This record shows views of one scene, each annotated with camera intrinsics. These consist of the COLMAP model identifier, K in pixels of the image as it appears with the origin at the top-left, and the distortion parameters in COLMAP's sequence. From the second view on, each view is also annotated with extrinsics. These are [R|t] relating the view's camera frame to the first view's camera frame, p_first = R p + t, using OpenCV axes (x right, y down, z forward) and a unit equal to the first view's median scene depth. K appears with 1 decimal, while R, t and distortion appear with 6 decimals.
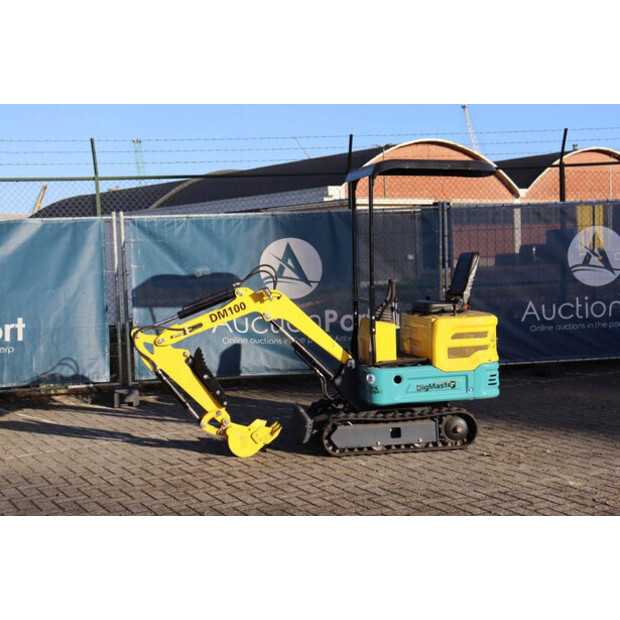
lens RADIAL K [[941.8, 0, 299.3], [0, 941.8, 310.5], [0, 0, 1]] dist [0.026984, 0.039749]
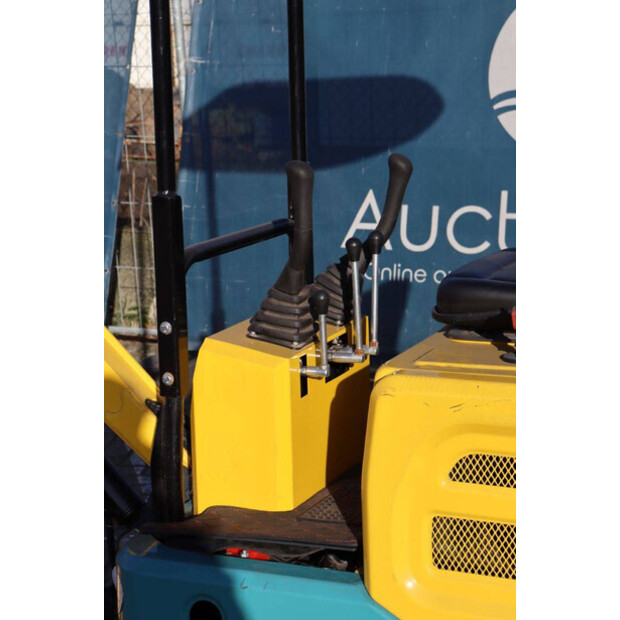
lens RADIAL K [[1467.1, 0, 310.0], [0, 1467.1, 310.0], [0, 0, 1]] dist [0.350553, 0.257299]
pose [[0.831788, 0.118047, -0.542396, 0.302947], [-0.040903, 0.987504, 0.152194, -0.053064], [0.553585, -0.104407, 0.826222, 0.713438]]
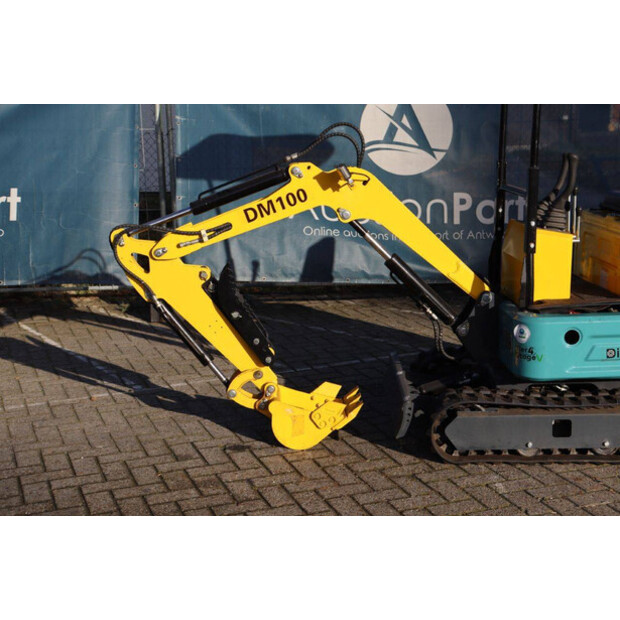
lens RADIAL K [[974.6, 0, 310.0], [0, 974.6, 310.0], [0, 0, 1]] dist [0.097560, 0.077666]
pose [[0.991347, 0.043722, -0.123773, 0.022040], [-0.026092, 0.989718, 0.140630, -0.019553], [0.128649, -0.136184, 0.982295, 0.405385]]
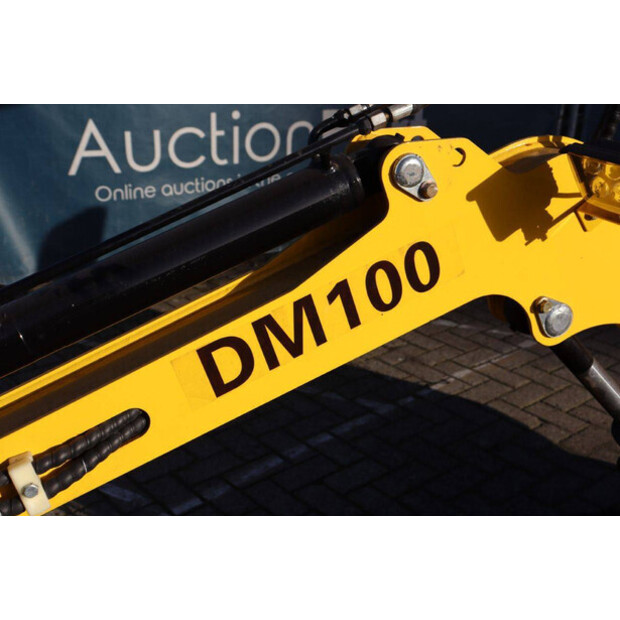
lens RADIAL K [[828.8, 0, 310.0], [0, 828.8, 310.0], [0, 0, 1]] dist [-0.007761, -0.010455]
pose [[0.973114, -0.040576, 0.226721, -0.106168], [-0.028016, 0.956197, 0.291379, -0.035101], [-0.228613, -0.289897, 0.929352, 0.886288]]
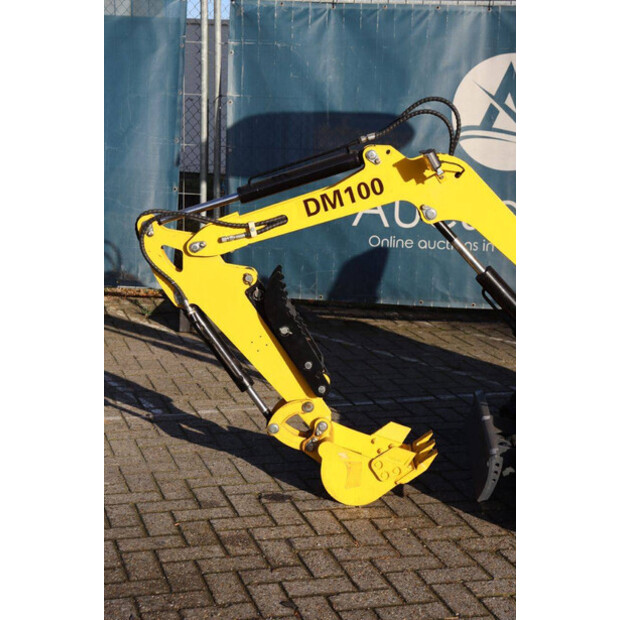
lens RADIAL K [[1188.7, 0, 310.0], [0, 1188.7, 310.0], [0, 0, 1]] dist [0.192567, -0.020393]
pose [[0.978466, 0.106118, -0.177038, 0.017273], [-0.083634, 0.987984, 0.129975, -0.018148], [0.188703, -0.112370, 0.975584, 0.421029]]
